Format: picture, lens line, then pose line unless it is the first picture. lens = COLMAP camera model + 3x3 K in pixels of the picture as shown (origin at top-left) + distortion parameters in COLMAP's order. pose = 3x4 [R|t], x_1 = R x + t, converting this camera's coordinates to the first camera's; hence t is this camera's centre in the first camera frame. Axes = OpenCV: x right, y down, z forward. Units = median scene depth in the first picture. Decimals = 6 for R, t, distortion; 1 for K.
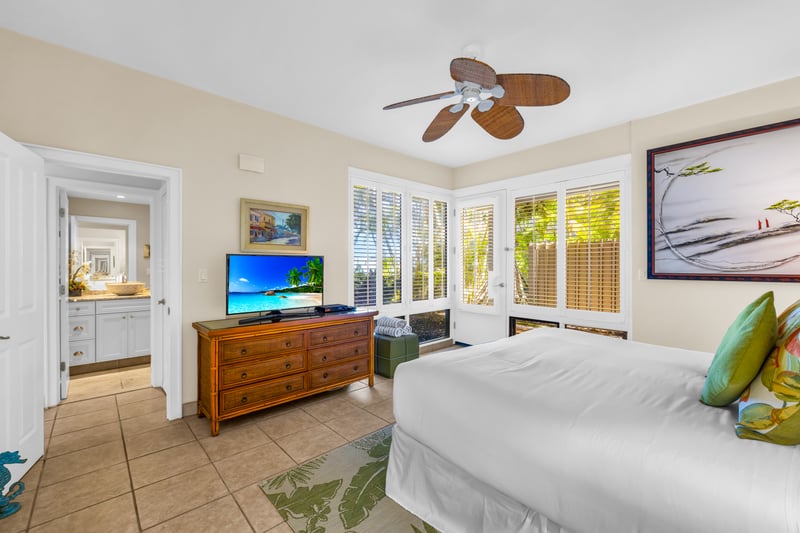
lens RADIAL K [[334.5, 0, 402.7], [0, 334.5, 265.3], [0, 0, 1]] dist [-0.001663, 0.000284]
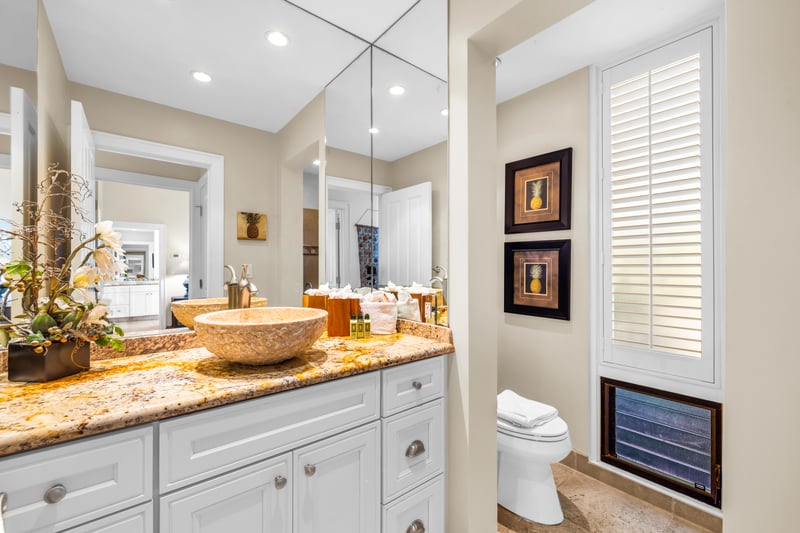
lens RADIAL K [[334.5, 0, 401.9], [0, 334.5, 264.2], [0, 0, 1]] dist [-0.001663, 0.000284]
pose [[0.998253, 0.002186, -0.059044, -0.225484], [-0.002635, 0.999968, -0.007531, 0.006512], [0.059026, 0.007674, 0.998227, 0.240163]]
